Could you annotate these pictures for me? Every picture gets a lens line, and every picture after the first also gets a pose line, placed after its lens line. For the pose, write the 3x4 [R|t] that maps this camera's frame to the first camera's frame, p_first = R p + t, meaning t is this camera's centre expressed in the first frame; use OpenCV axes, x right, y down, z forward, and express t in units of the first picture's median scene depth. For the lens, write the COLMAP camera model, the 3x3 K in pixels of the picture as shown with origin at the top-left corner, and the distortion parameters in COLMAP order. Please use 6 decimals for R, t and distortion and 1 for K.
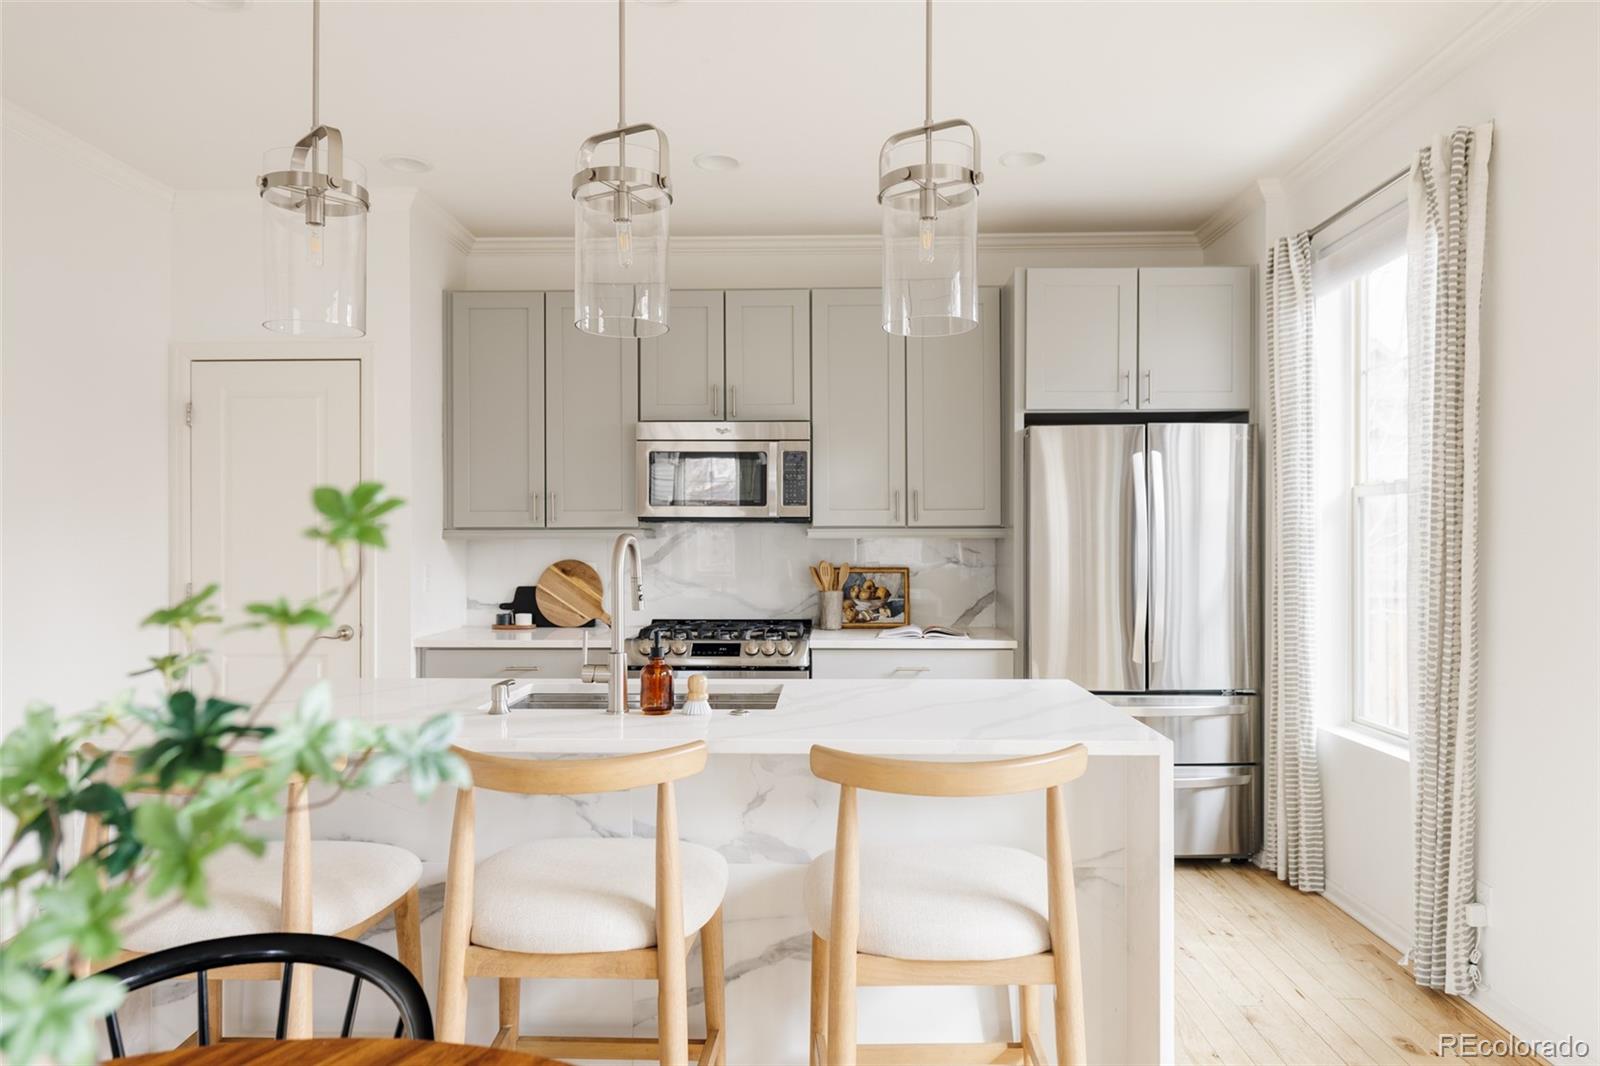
lens RADIAL K [[1039.0, 0, 801.6], [0, 1039.0, 535.0], [0, 0, 1]] dist [0.009317, -0.004299]
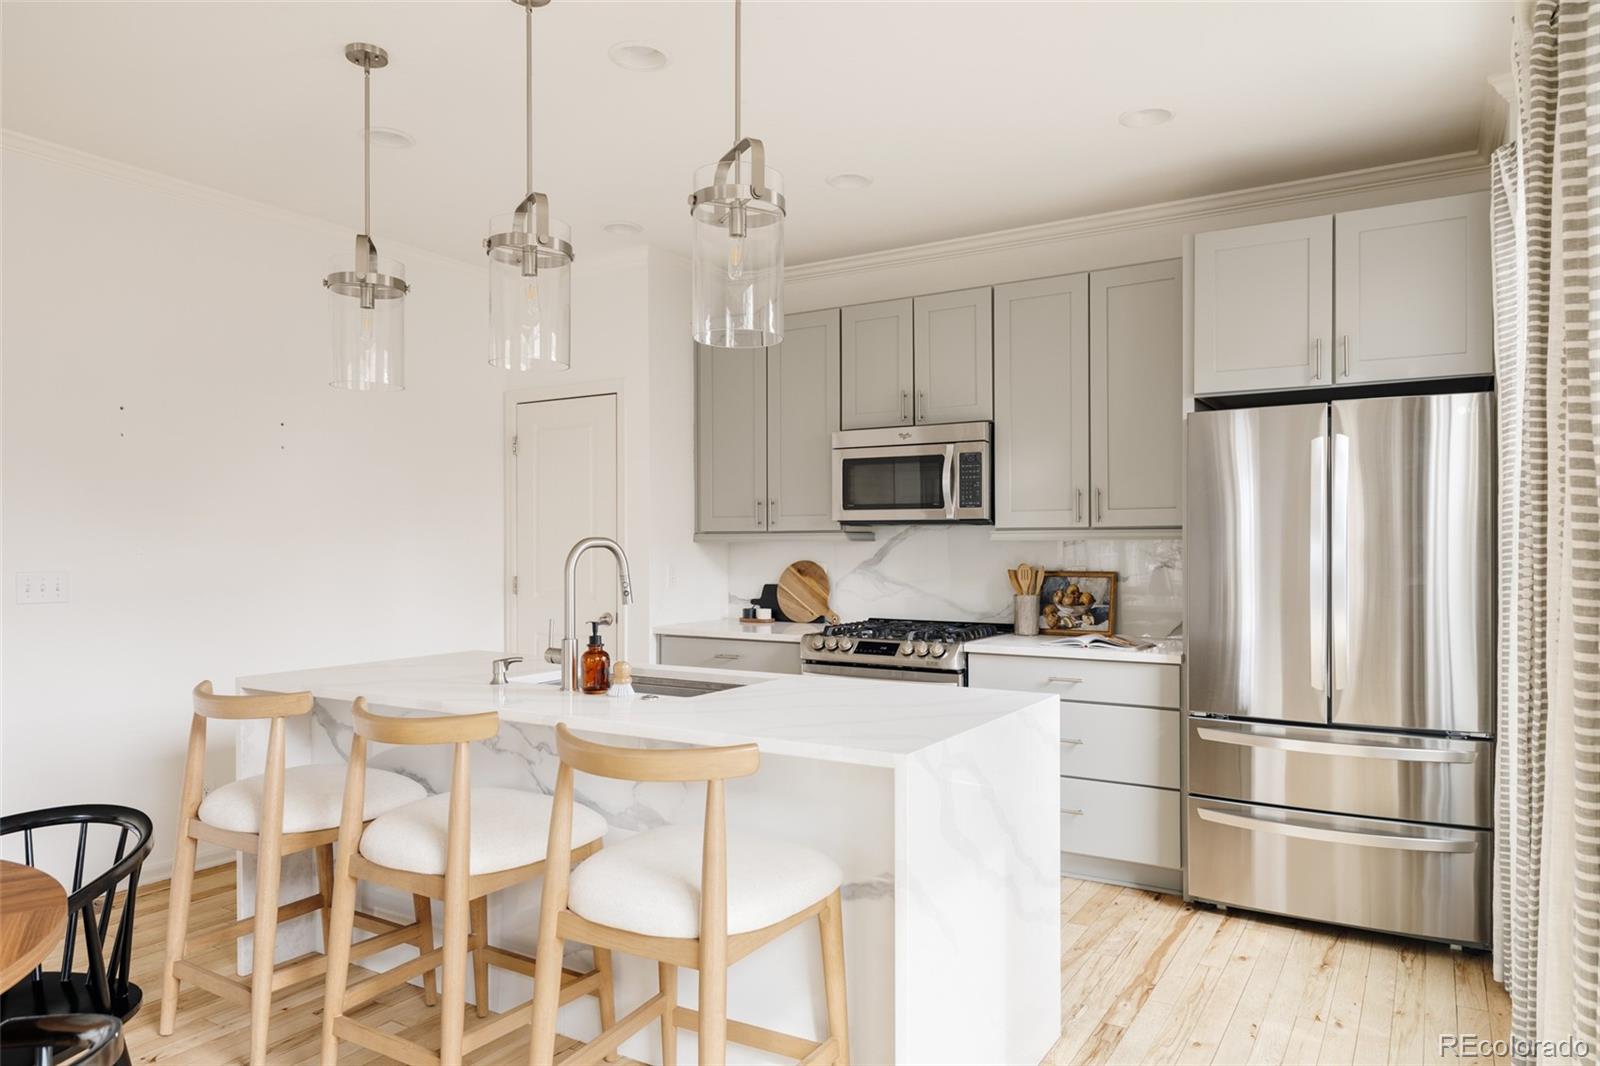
lens RADIAL K [[1039.0, 0, 801.5], [0, 1039.0, 537.4], [0, 0, 1]] dist [0.009317, -0.004299]
pose [[0.865454, -0.003629, -0.500975, 0.344712], [0.003627, 0.999993, -0.000977, 0.000434], [0.500975, -0.000971, 0.865461, 0.062030]]
